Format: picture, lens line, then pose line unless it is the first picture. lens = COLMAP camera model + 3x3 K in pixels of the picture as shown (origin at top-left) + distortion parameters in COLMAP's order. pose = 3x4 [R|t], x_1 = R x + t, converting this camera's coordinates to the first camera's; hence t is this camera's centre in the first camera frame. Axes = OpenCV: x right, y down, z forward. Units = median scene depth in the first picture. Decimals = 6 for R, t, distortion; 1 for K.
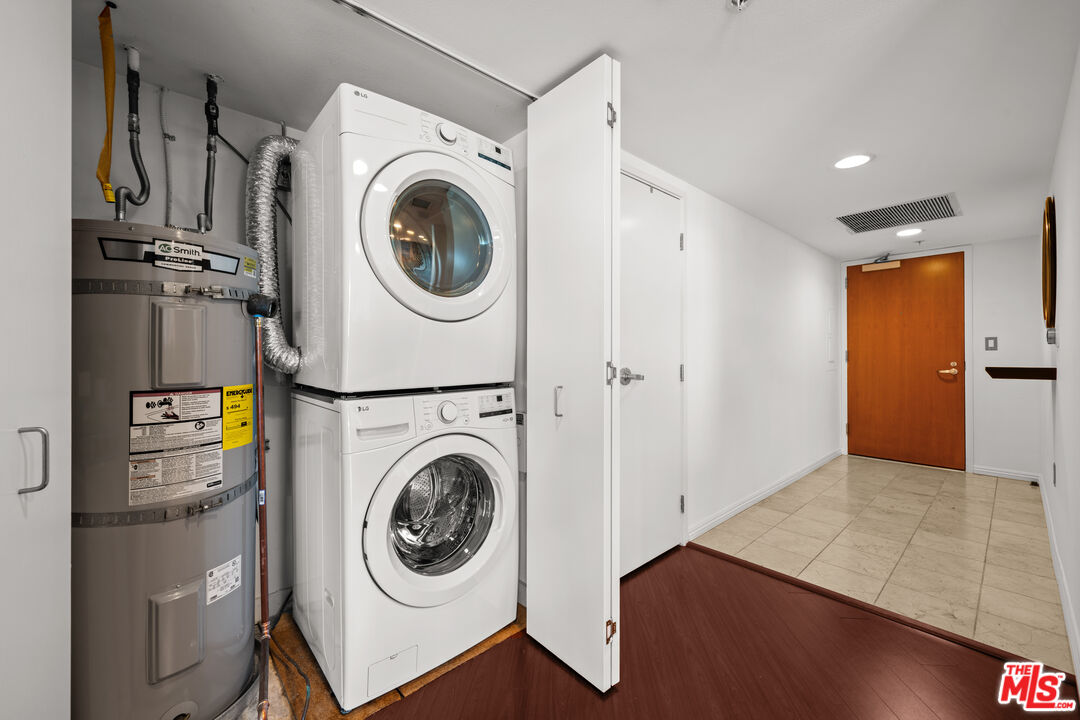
lens RADIAL K [[437.6, 0, 547.7], [0, 437.6, 357.6], [0, 0, 1]] dist [-0.001609, -0.000374]
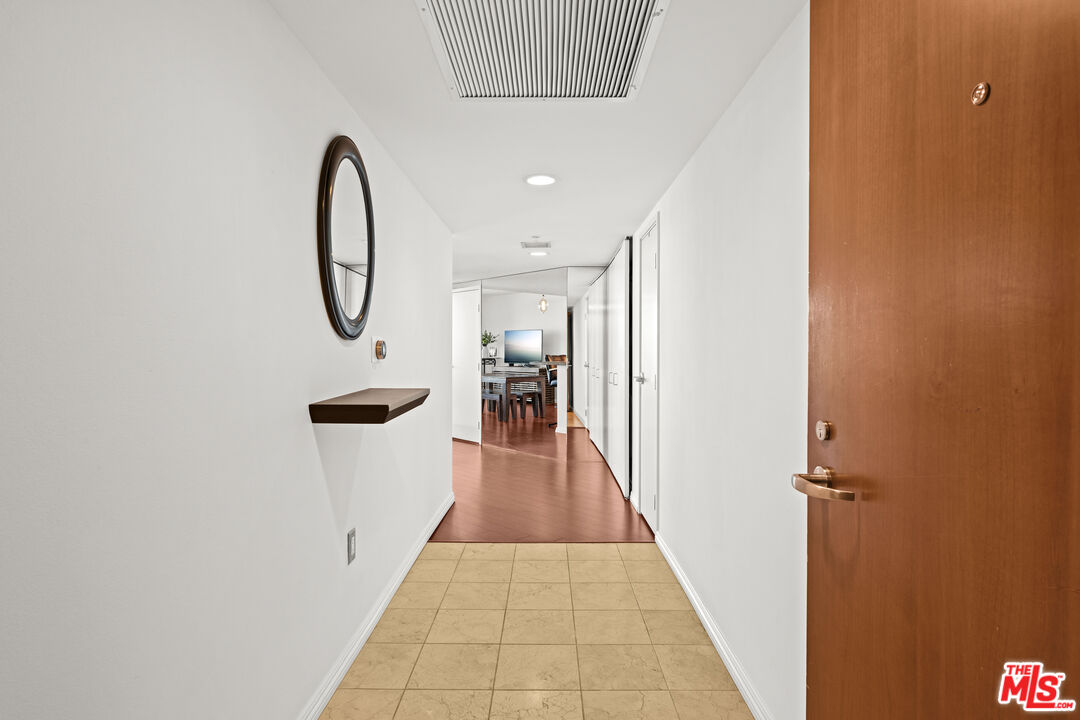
lens RADIAL K [[437.6, 0, 547.7], [0, 437.6, 357.6], [0, 0, 1]] dist [-0.001609, -0.000374]
pose [[-0.659270, 0.017758, -0.751697, 1.434625], [0.004892, 0.999801, 0.019329, -0.059292], [0.751891, 0.009066, -0.659225, 1.657371]]
